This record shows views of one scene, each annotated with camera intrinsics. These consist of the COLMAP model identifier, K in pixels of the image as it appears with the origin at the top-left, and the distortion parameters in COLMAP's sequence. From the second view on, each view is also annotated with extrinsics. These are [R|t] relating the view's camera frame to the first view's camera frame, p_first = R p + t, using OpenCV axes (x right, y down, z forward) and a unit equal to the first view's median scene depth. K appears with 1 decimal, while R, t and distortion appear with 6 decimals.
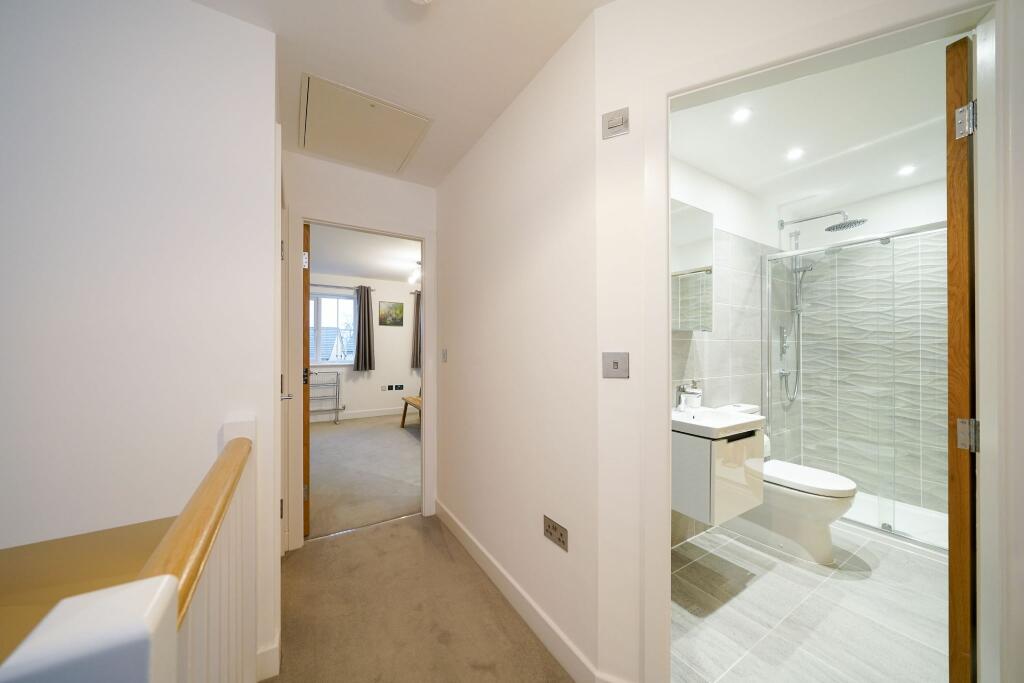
lens RADIAL K [[353.0, 0, 509.8], [0, 353.0, 343.5], [0, 0, 1]] dist [0.000007, 0.000048]
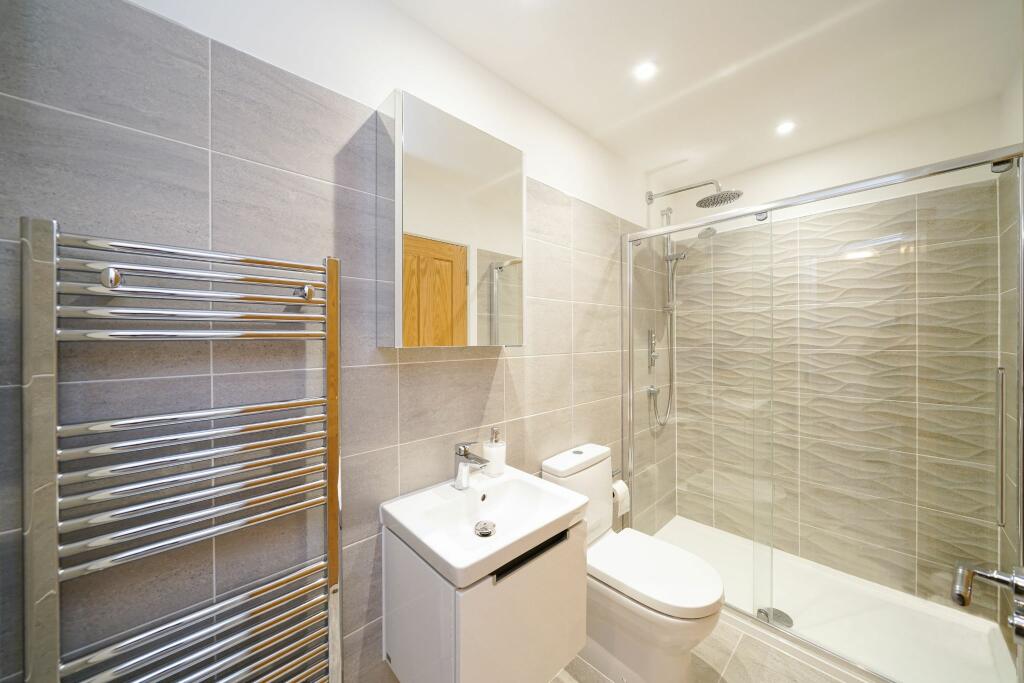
lens RADIAL K [[360.1, 0, 513.0], [0, 360.1, 335.0], [0, 0, 1]] dist [0.000068, -0.000051]
pose [[0.978743, -0.005145, 0.205025, 0.338057], [0.004195, 0.999978, 0.005066, -0.045395], [-0.205046, -0.004099, 0.978744, 0.313001]]
